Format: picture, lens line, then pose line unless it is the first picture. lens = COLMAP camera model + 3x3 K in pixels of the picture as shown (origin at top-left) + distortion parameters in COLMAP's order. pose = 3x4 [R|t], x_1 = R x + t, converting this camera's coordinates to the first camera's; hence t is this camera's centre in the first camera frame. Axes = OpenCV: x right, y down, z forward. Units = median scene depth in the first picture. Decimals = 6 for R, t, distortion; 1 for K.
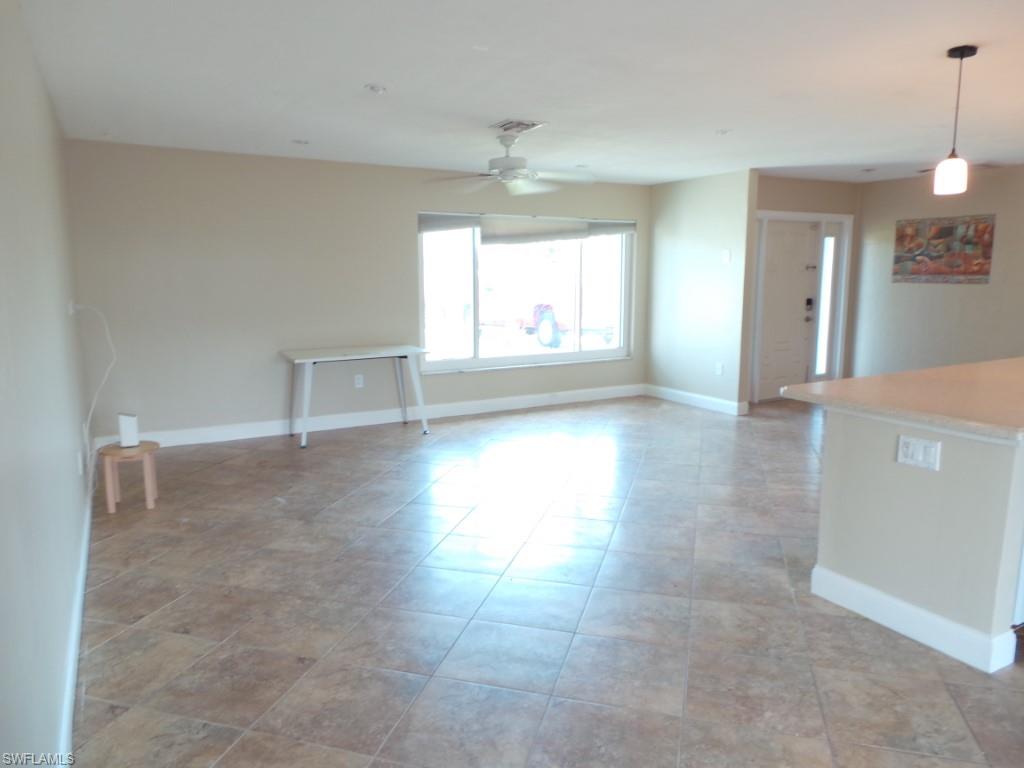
lens RADIAL K [[699.7, 0, 512.0], [0, 699.7, 384.0], [0, 0, 1]] dist [-0.017750, -0.001771]
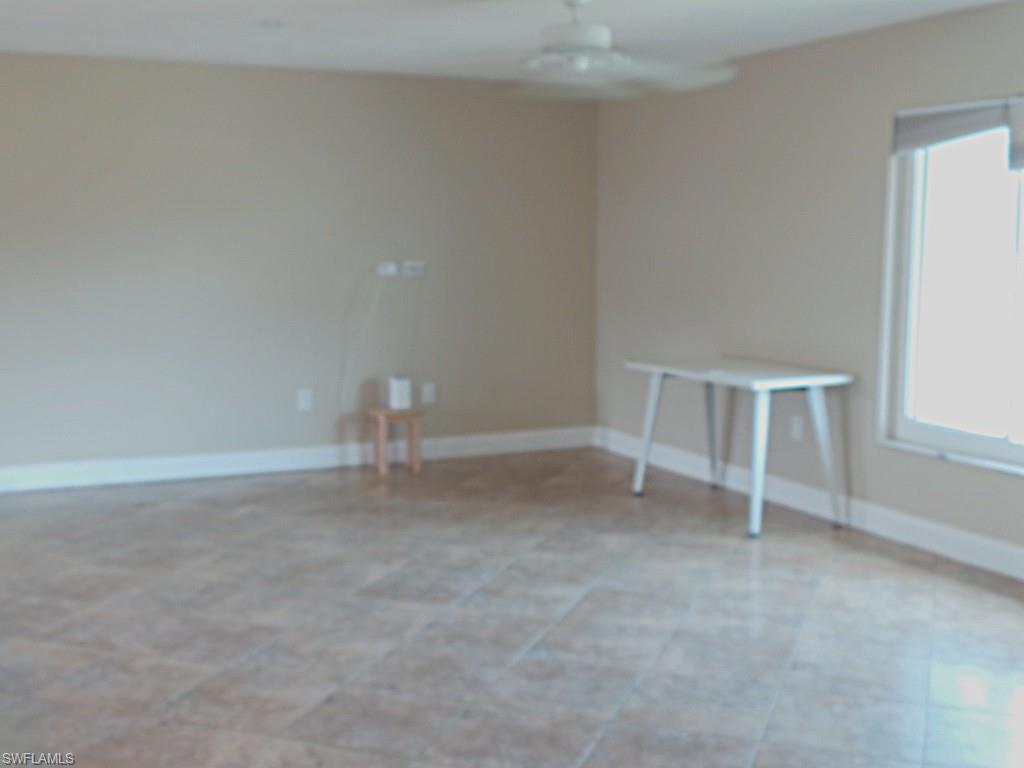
lens RADIAL K [[1211.4, 0, 512.0], [0, 1211.4, 384.0], [0, 0, 1]] dist [-0.006041, -0.033742]
pose [[-0.072850, 0.116890, -0.990469, 0.705638], [-0.157319, 0.979329, 0.127146, -0.118164], [0.984857, 0.165082, -0.052955, 0.766231]]
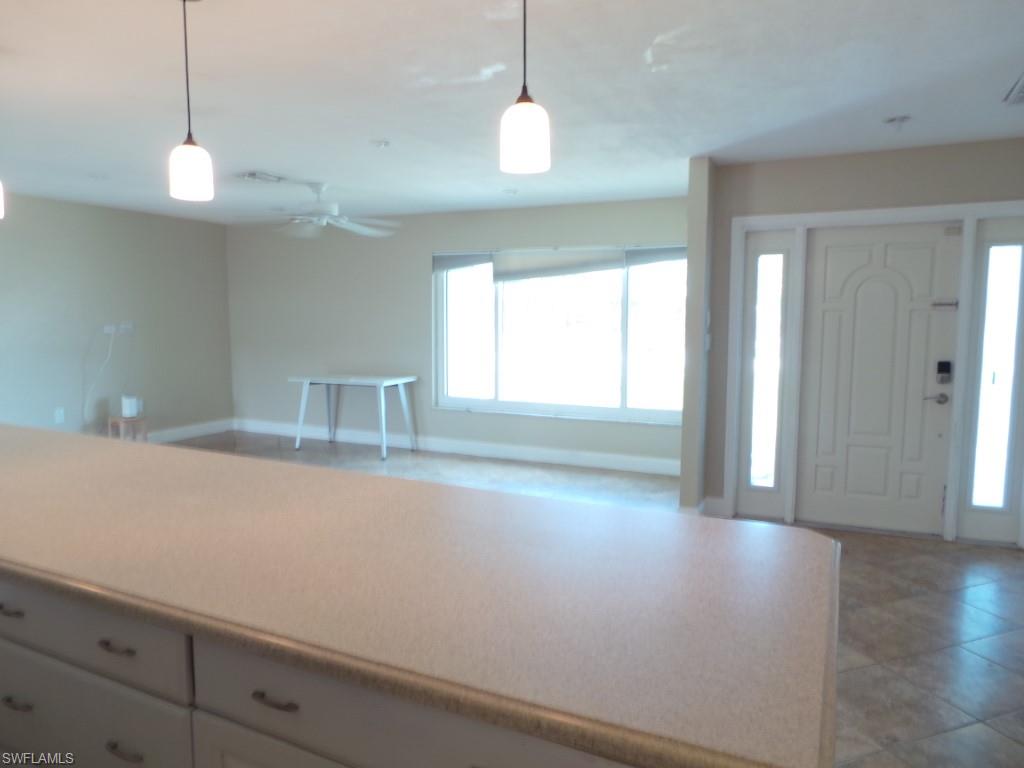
lens RADIAL K [[699.7, 0, 512.0], [0, 699.7, 384.0], [0, 0, 1]] dist [-0.017750, -0.001771]
pose [[0.570041, 0.087317, -0.816964, 0.766200], [-0.135485, 0.990714, 0.011352, -0.074746], [0.810369, 0.104215, 0.576578, 0.480469]]
